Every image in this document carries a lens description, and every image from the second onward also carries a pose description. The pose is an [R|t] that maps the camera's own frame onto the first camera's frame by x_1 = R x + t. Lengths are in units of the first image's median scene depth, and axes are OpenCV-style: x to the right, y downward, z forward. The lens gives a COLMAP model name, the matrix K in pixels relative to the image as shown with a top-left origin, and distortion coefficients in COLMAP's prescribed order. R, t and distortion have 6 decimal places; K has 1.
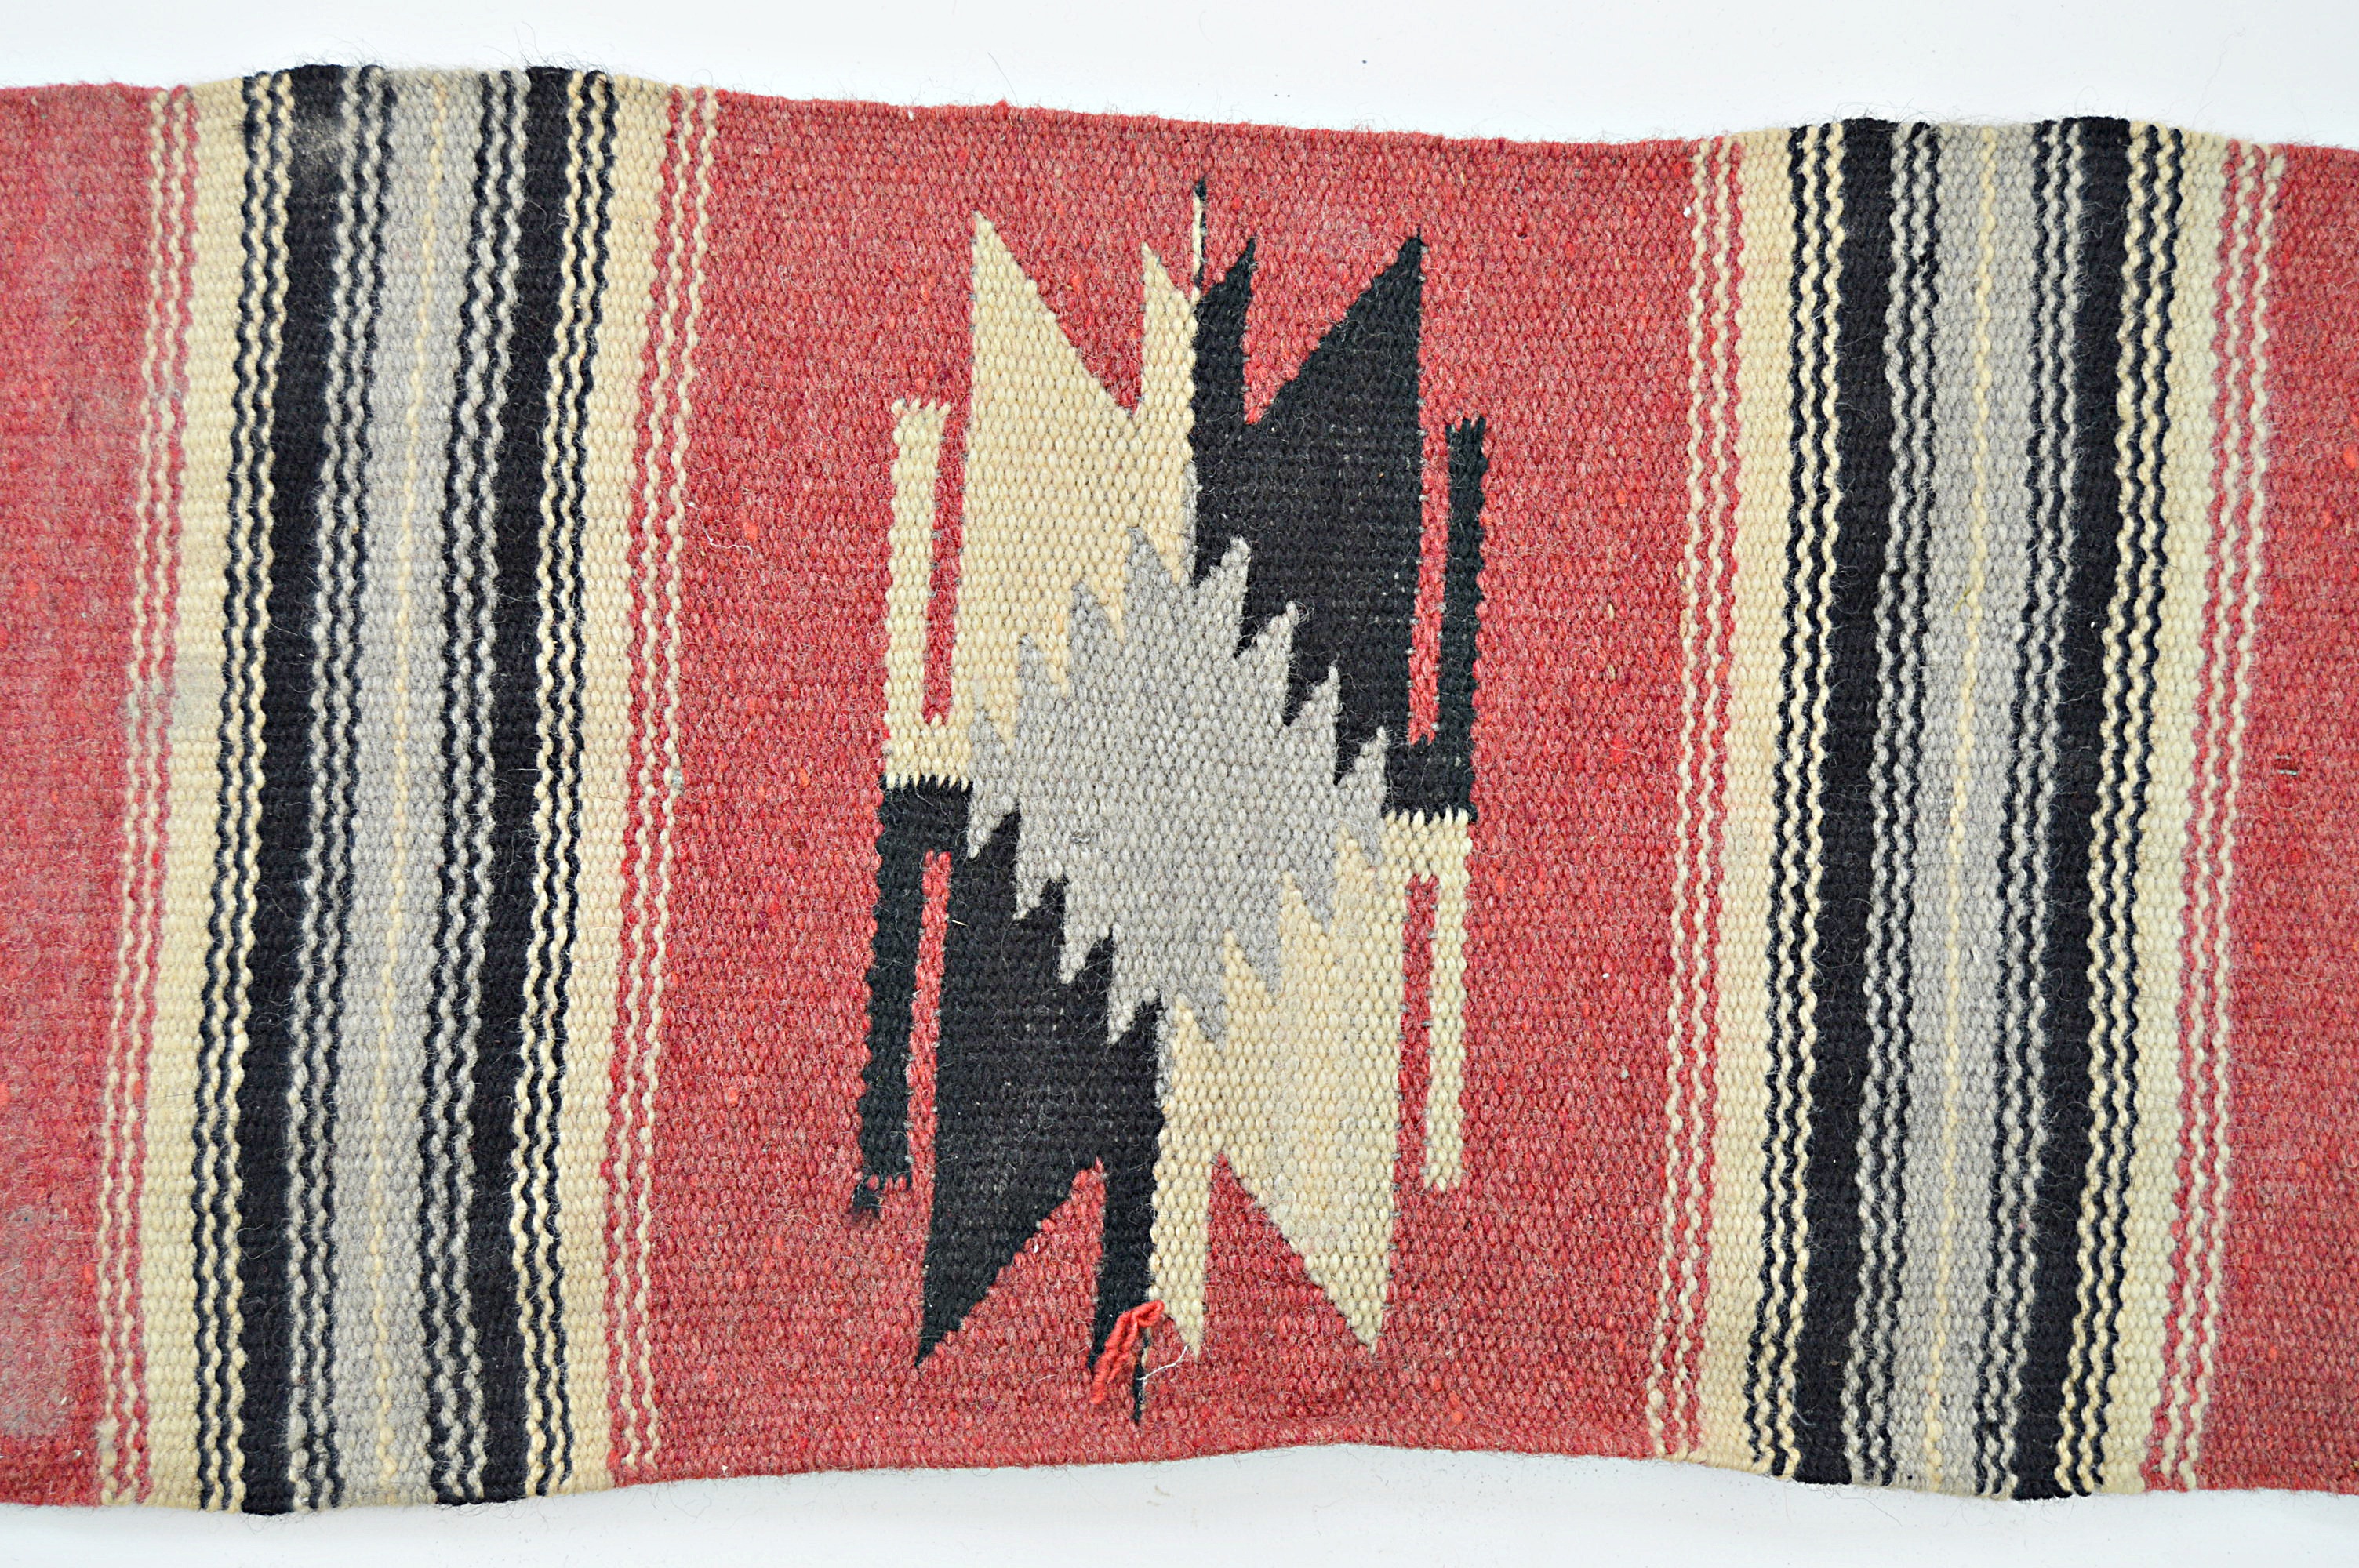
lens RADIAL K [[3326.0, 0, 1183.5], [0, 3326.0, 784.2], [0, 0, 1]] dist [0.004555, 0.000000]
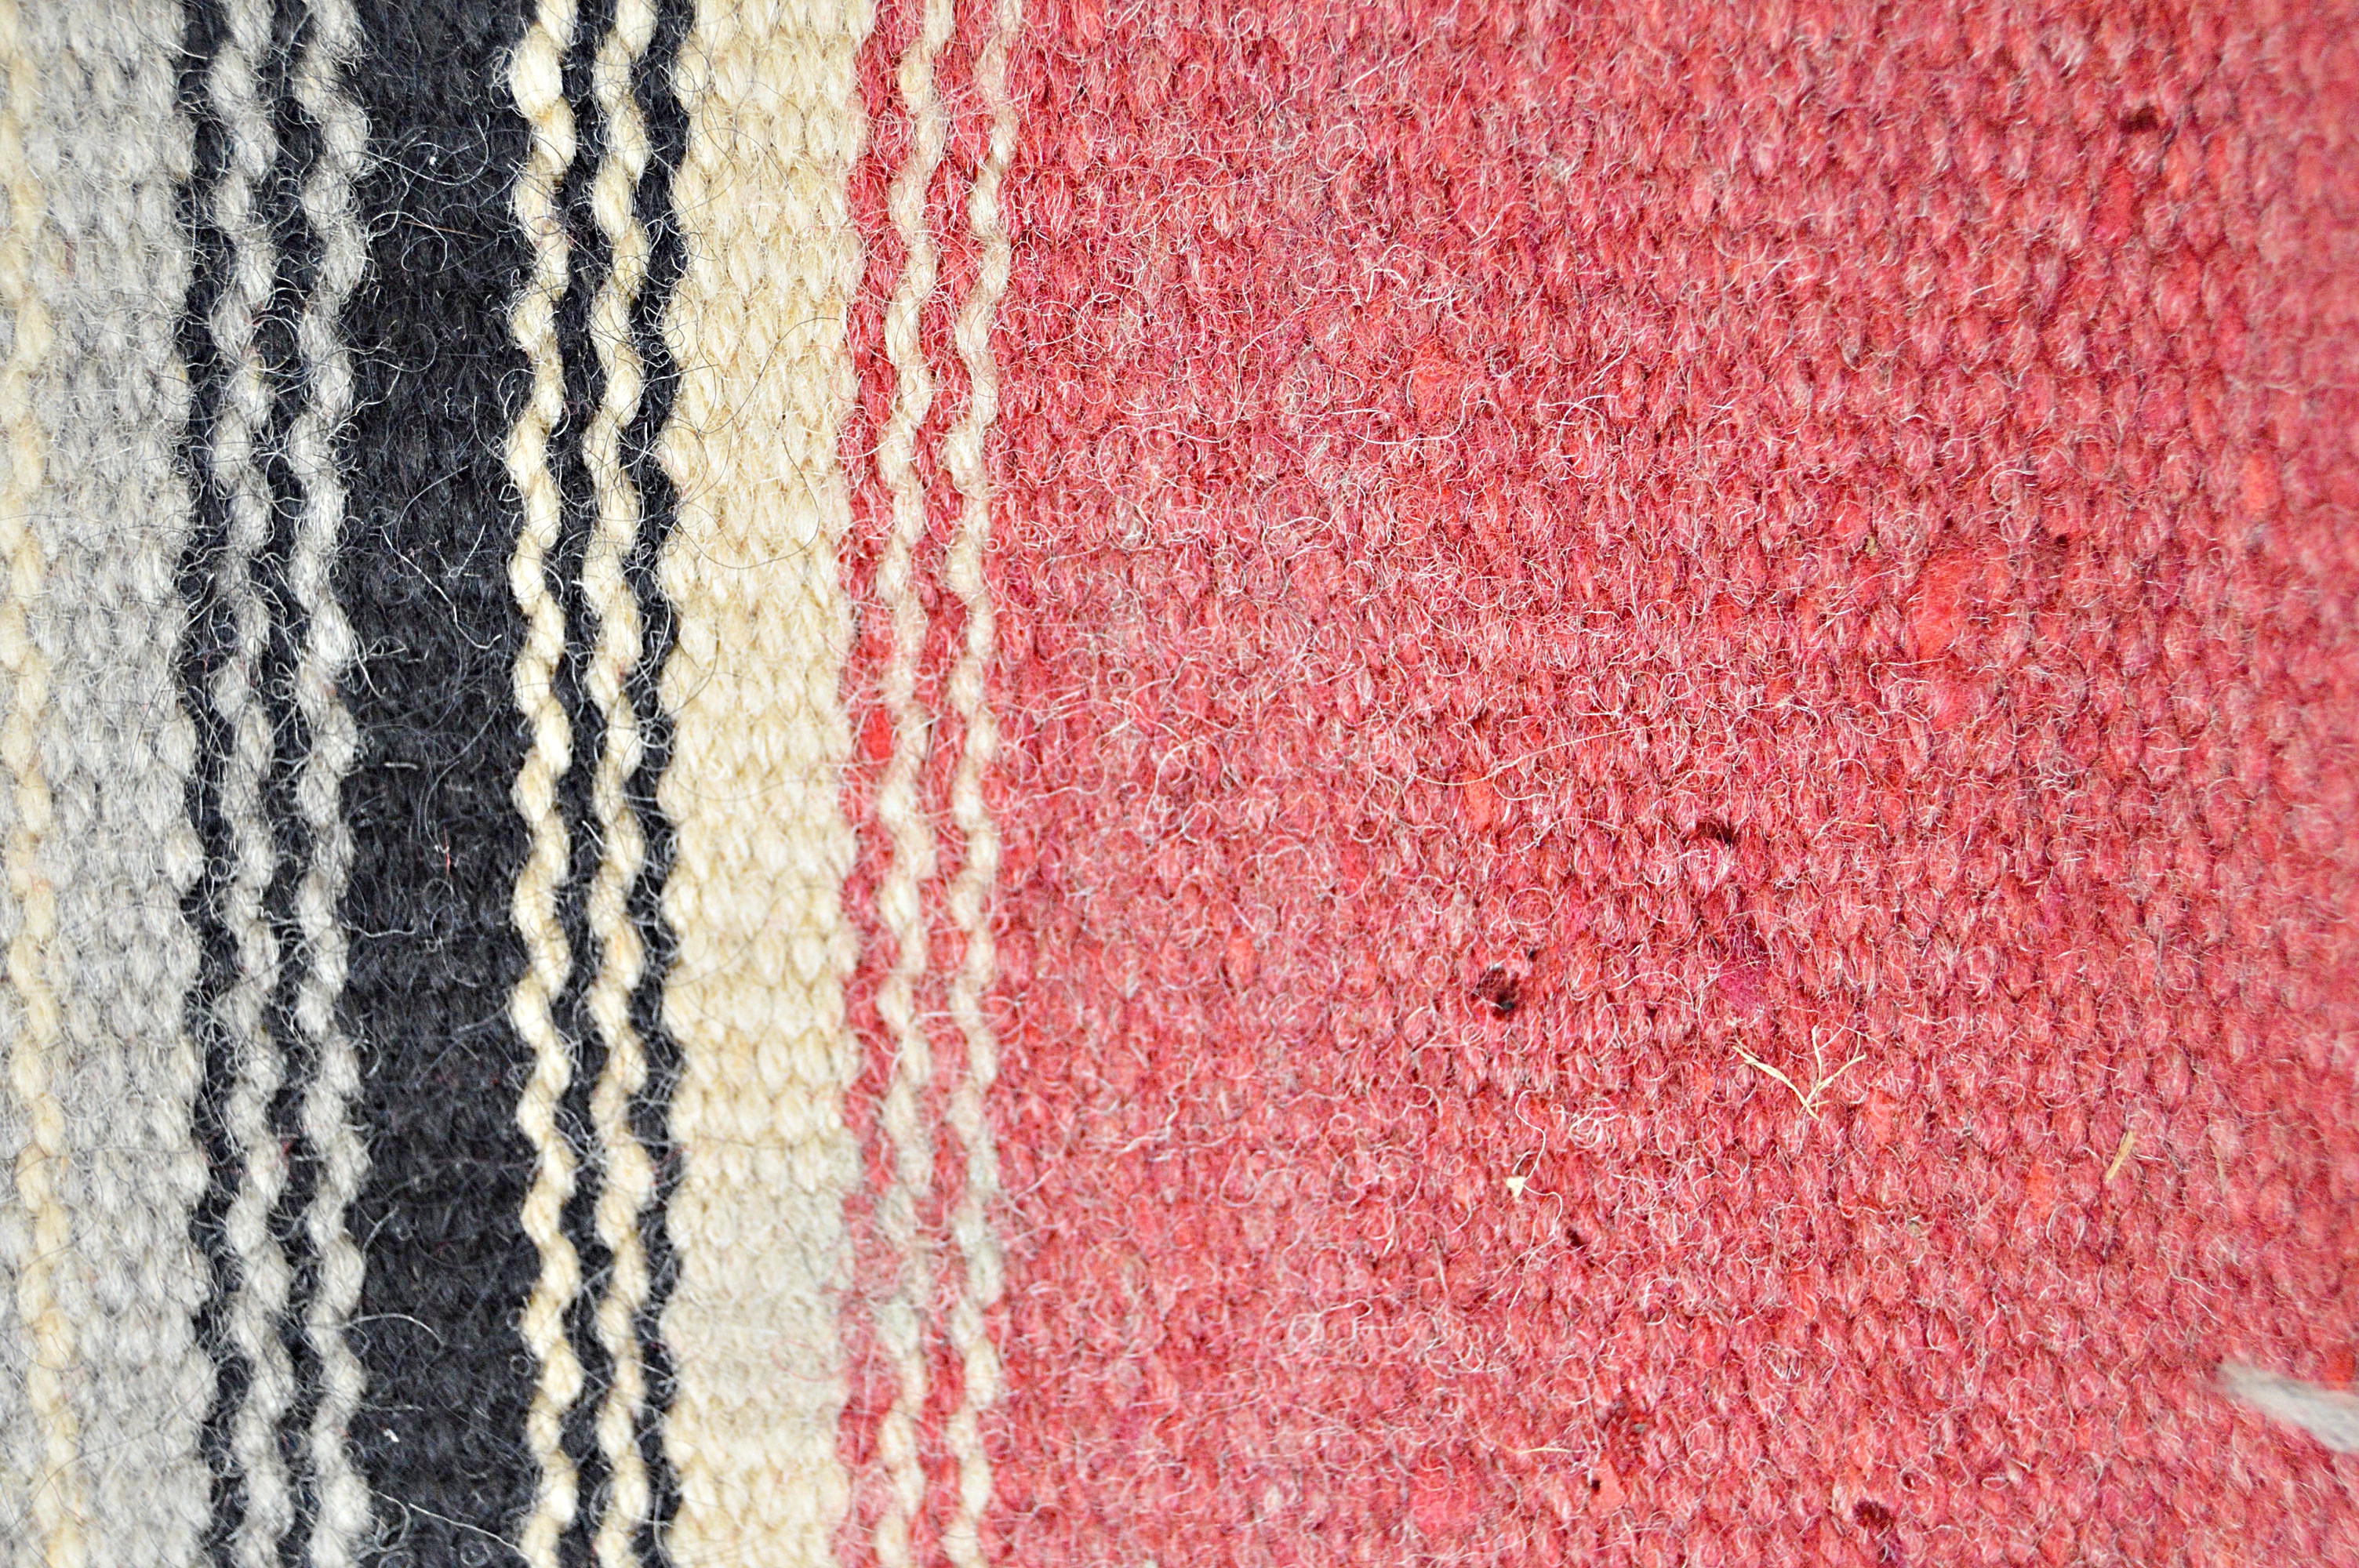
lens RADIAL K [[4288.3, 0, 1180.3], [0, 4288.3, 777.6], [0, 0, 1]] dist [-0.068590, 0.000000]
pose [[-0.999292, -0.001243, -0.037602, -0.314206], [0.005432, -0.993747, -0.111527, 0.058405], [-0.037228, -0.111652, 0.993050, 0.626695]]
